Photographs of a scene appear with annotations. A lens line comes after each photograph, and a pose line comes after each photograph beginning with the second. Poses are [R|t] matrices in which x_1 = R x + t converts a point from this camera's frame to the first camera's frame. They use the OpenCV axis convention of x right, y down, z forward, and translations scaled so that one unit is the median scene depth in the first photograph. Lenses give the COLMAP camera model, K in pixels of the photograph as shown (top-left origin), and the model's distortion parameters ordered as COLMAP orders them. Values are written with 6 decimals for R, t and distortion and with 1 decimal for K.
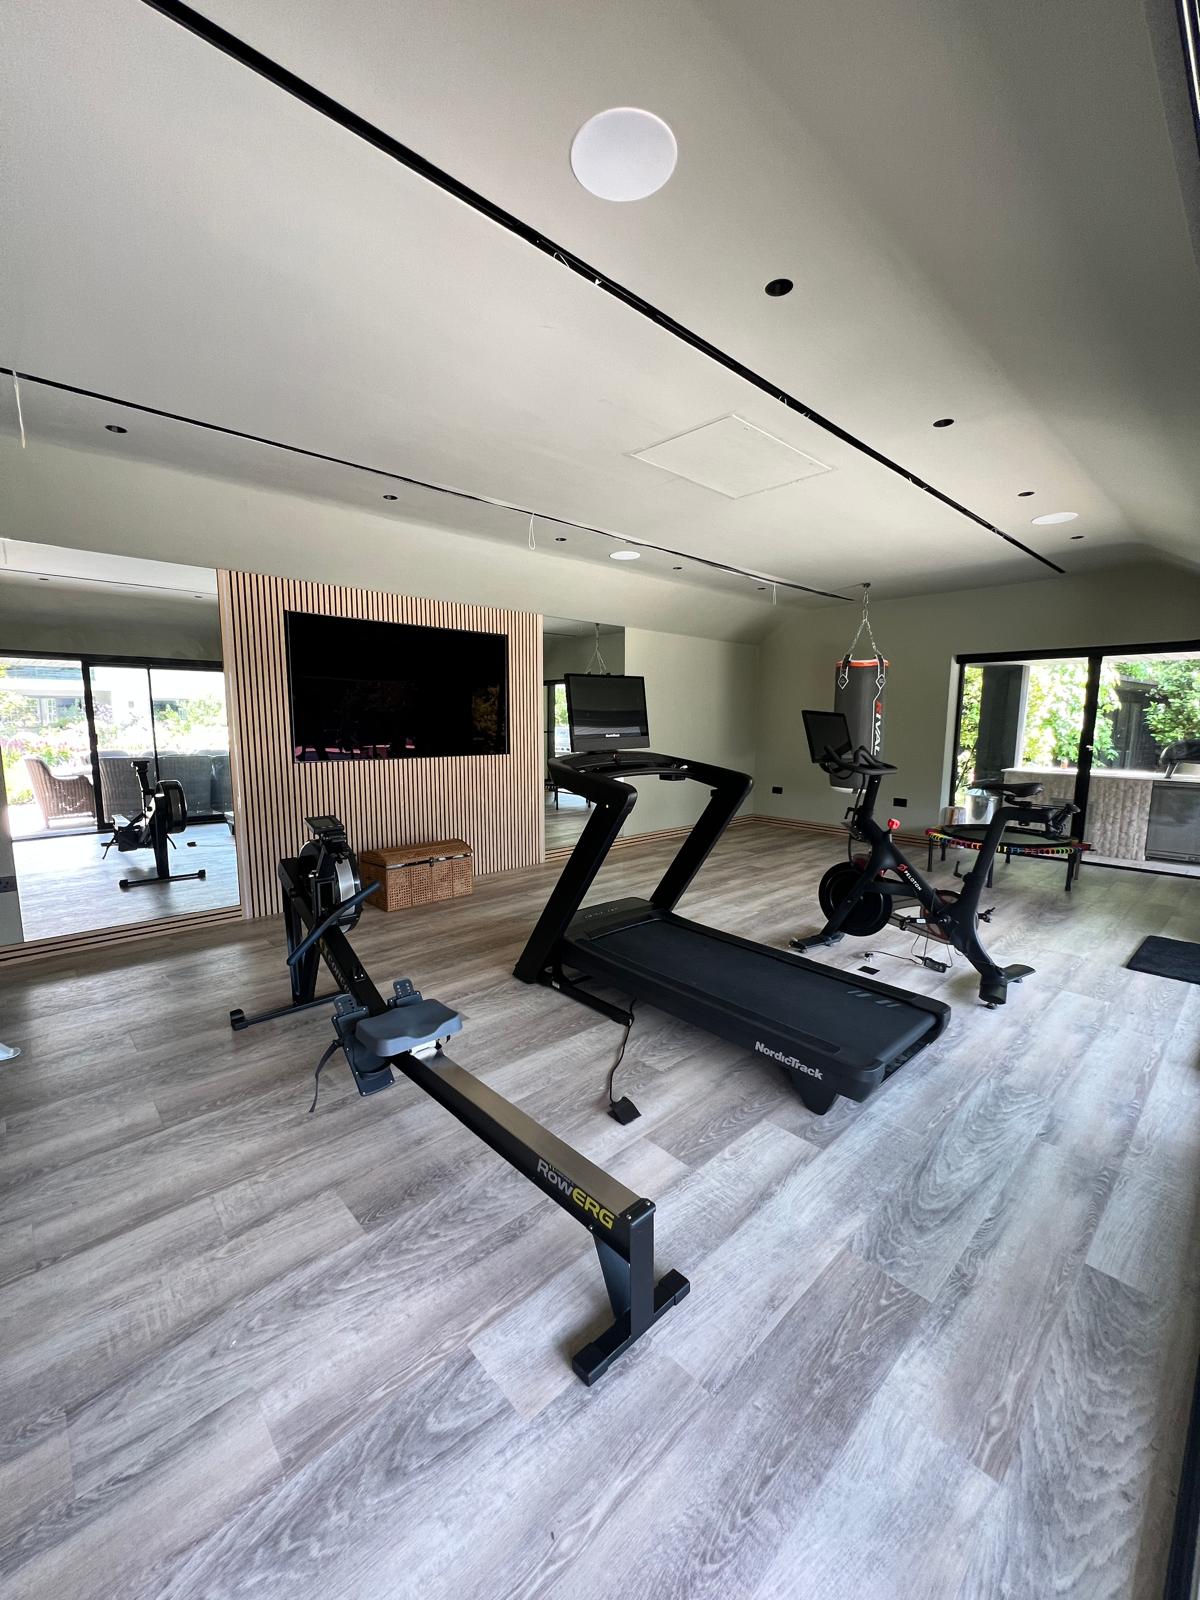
lens RADIAL K [[633.1, 0, 600.0], [0, 633.1, 800.0], [0, 0, 1]] dist [0.056934, 0.000038]
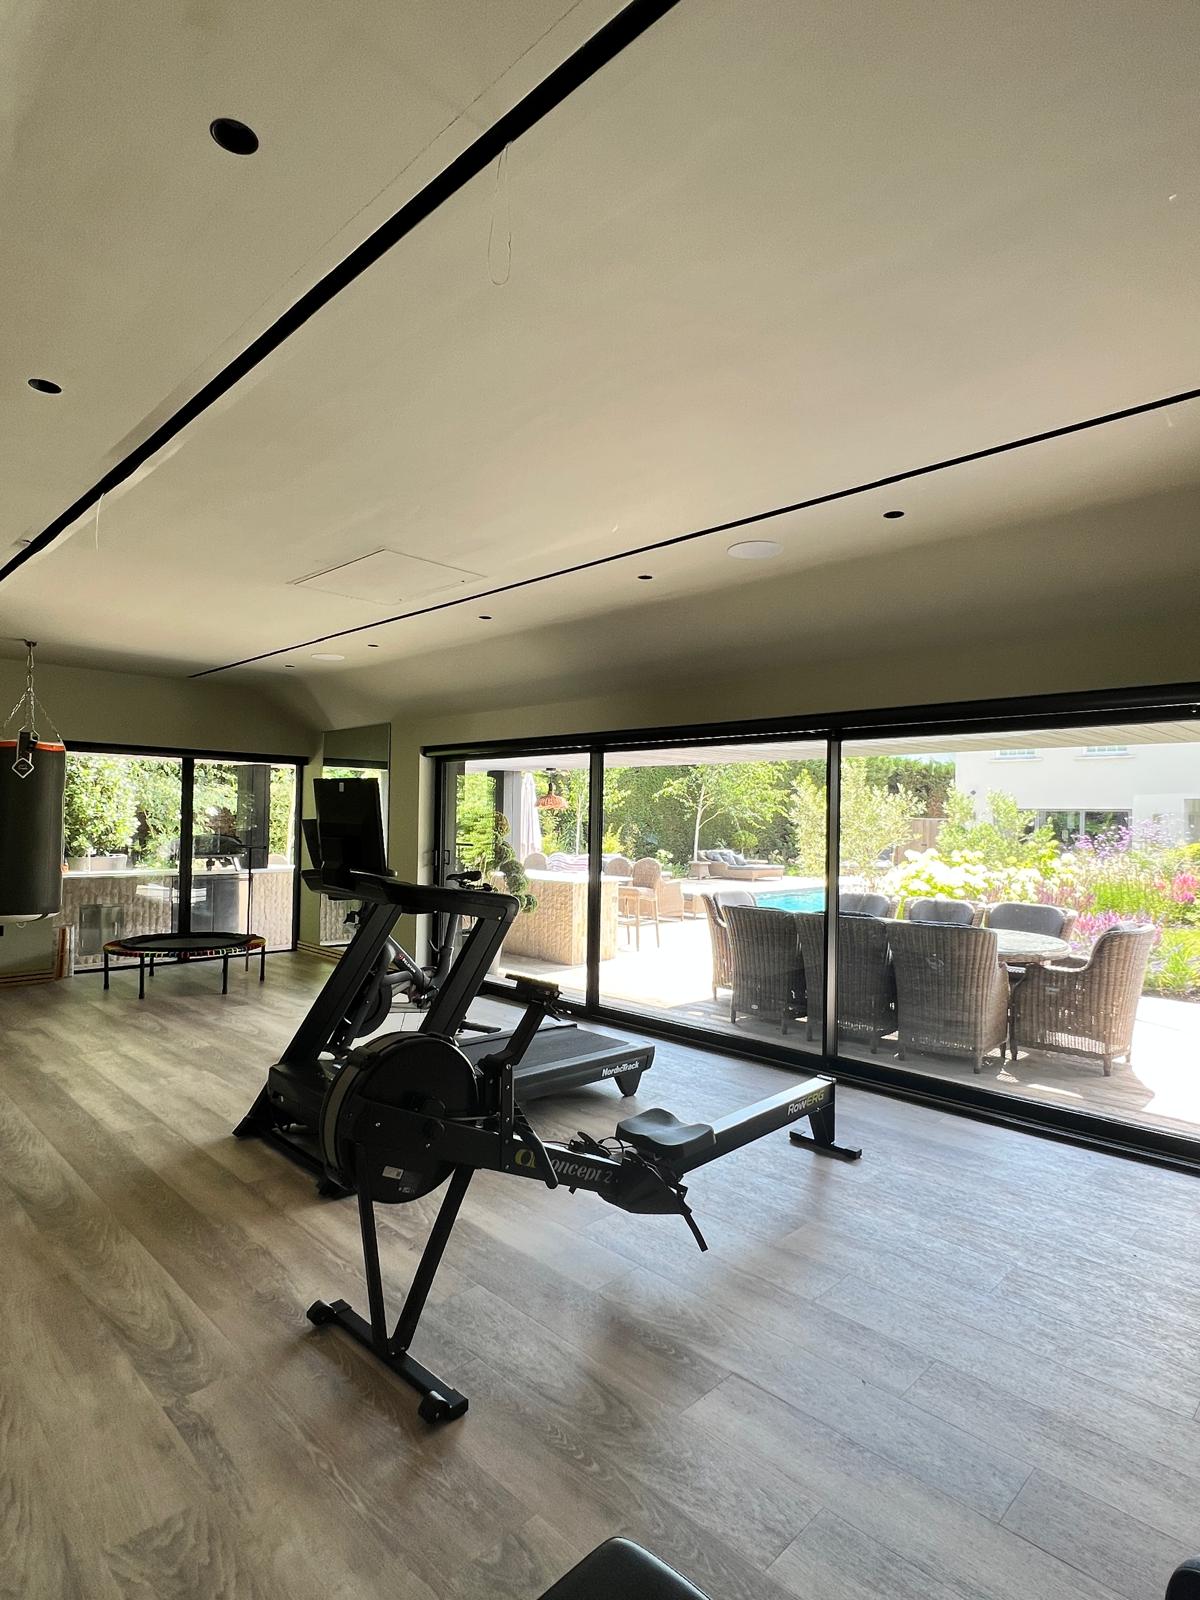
lens RADIAL K [[863.1, 0, 600.0], [0, 863.1, 800.0], [0, 0, 1]] dist [-0.090333, -0.000609]
pose [[-0.042207, 0.009576, 0.999063, -0.752363], [0.122063, 0.992513, -0.004356, -0.082069], [-0.991625, 0.121764, -0.043060, 0.507586]]
